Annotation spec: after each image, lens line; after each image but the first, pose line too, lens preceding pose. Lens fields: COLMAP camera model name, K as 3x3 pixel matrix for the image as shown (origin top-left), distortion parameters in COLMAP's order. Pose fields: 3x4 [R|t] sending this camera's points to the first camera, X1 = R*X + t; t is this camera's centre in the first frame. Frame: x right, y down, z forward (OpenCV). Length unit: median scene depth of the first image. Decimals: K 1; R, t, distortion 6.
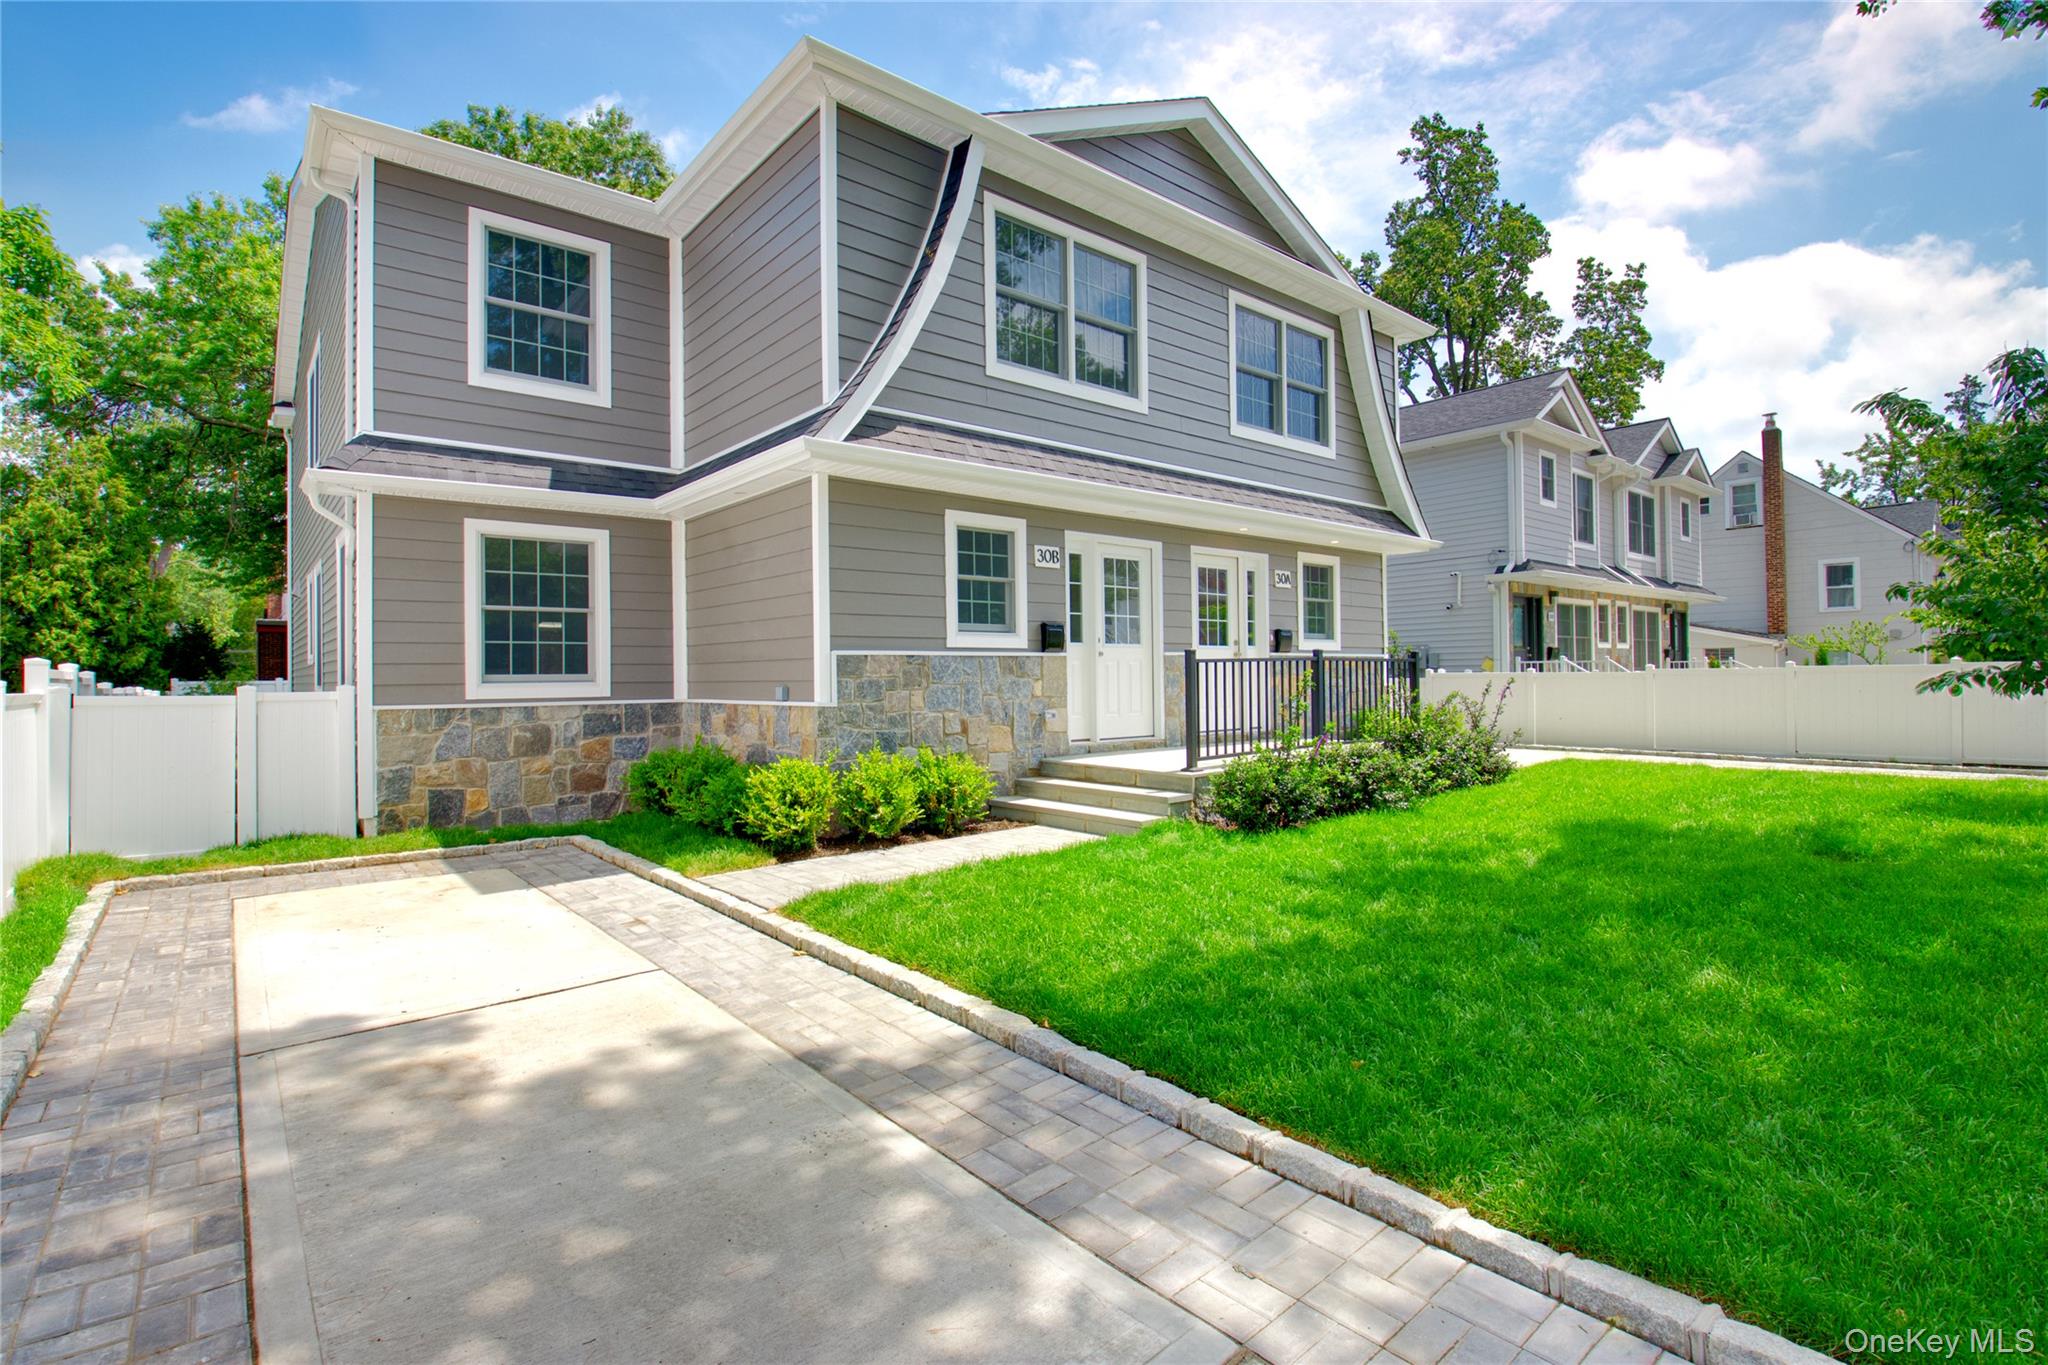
lens RADIAL K [[957.9, 0, 1018.4], [0, 957.9, 669.5], [0, 0, 1]] dist [0.001082, -0.013255]
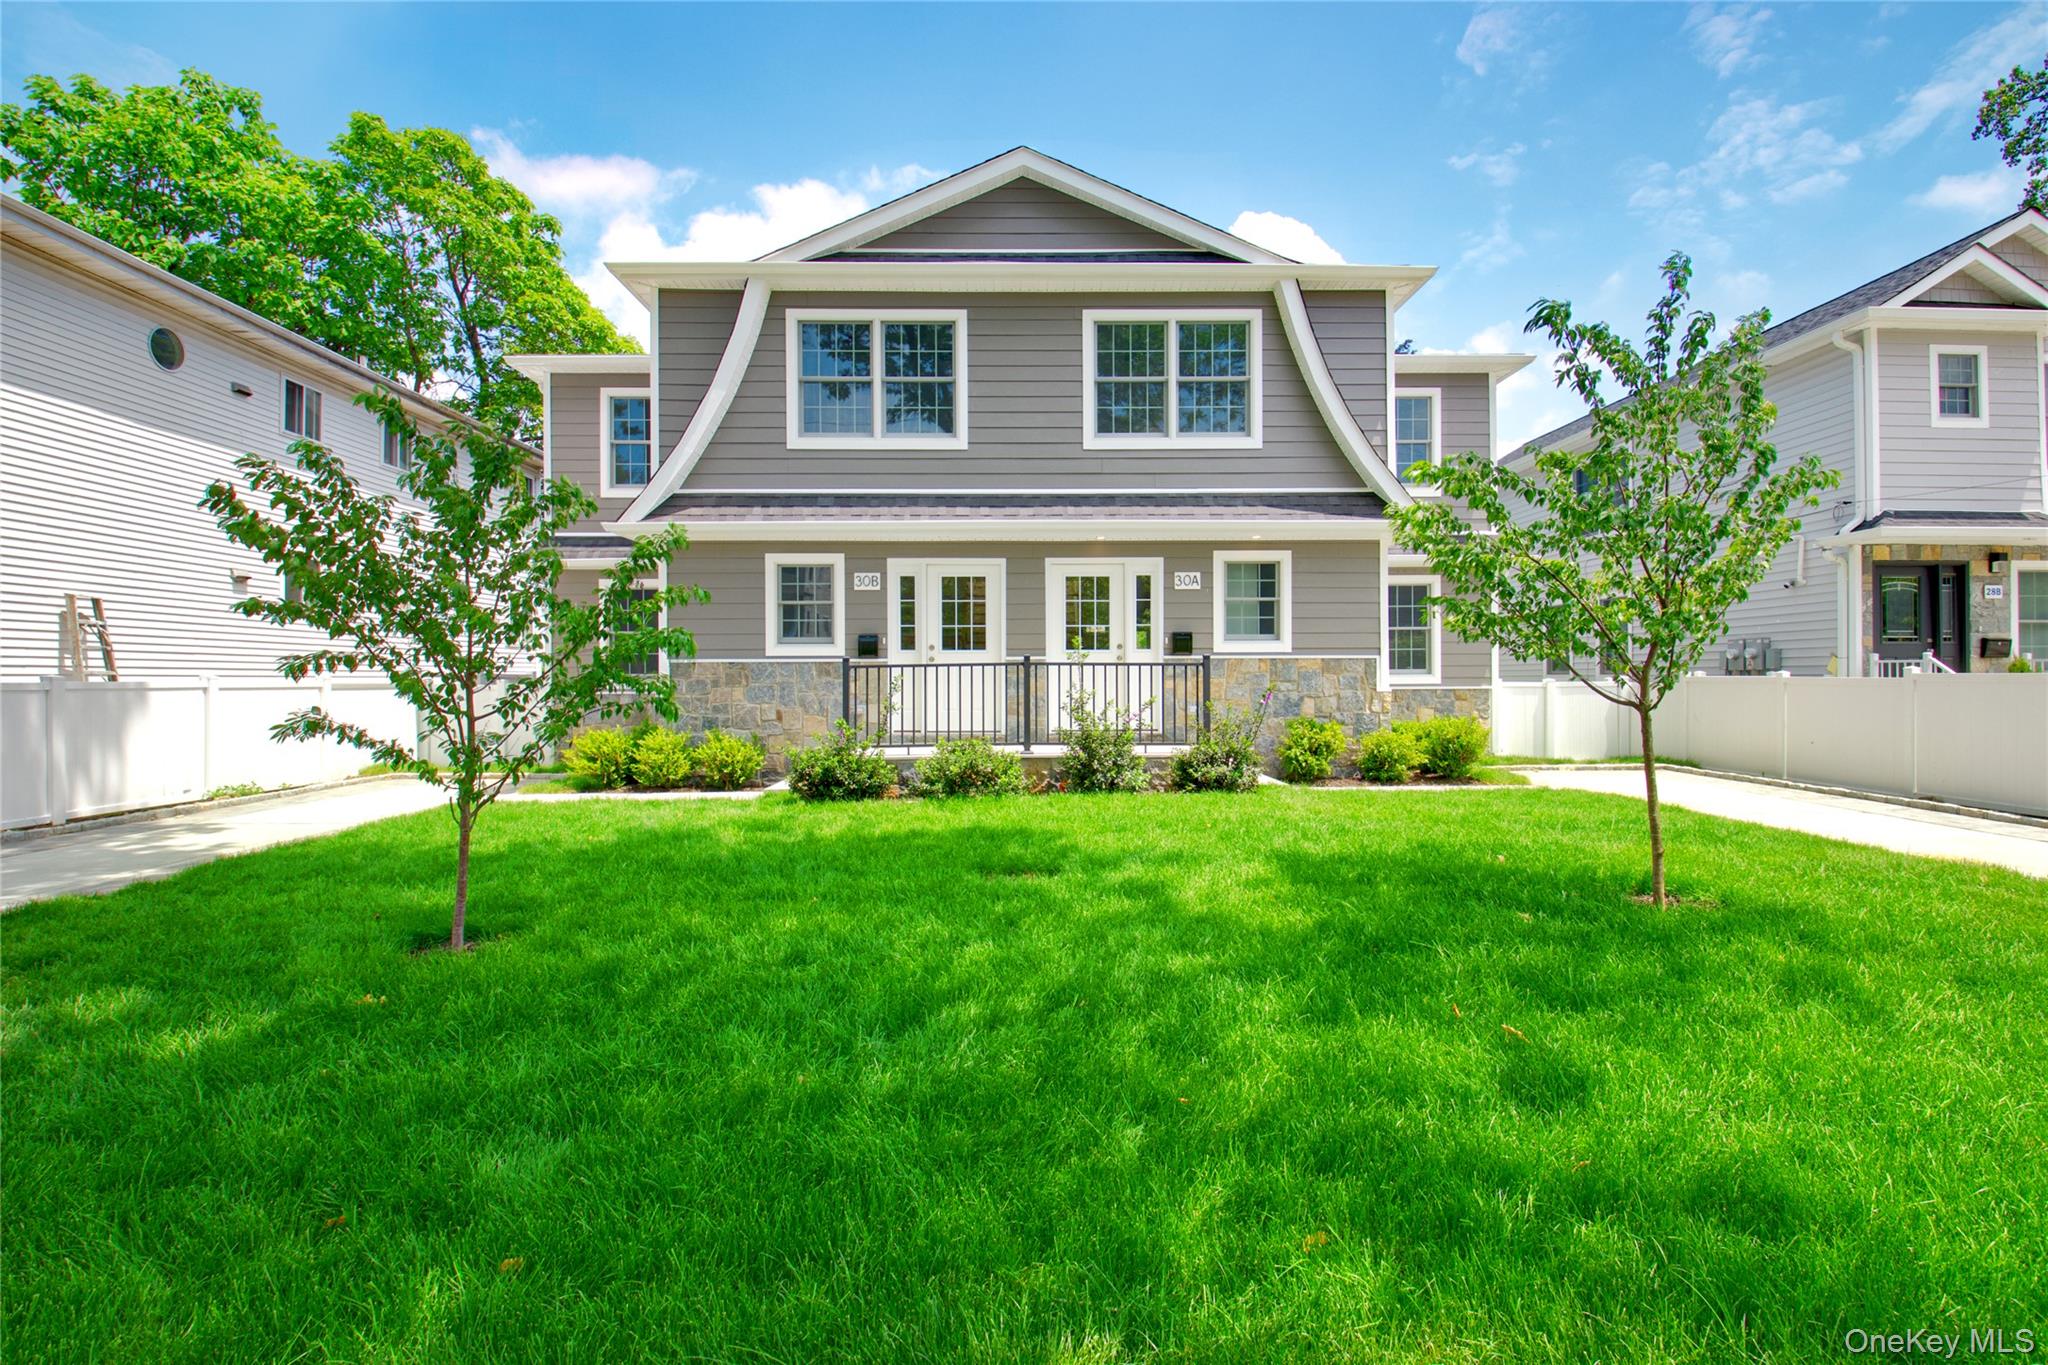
lens RADIAL K [[868.6, 0, 1024.0], [0, 868.6, 682.5], [0, 0, 1]] dist [0.000923, 0.000174]
pose [[0.778985, 0.010669, -0.626952, 0.845204], [-0.000032, 0.999856, 0.016975, -0.005818], [0.627043, -0.013203, 0.778873, 0.235222]]
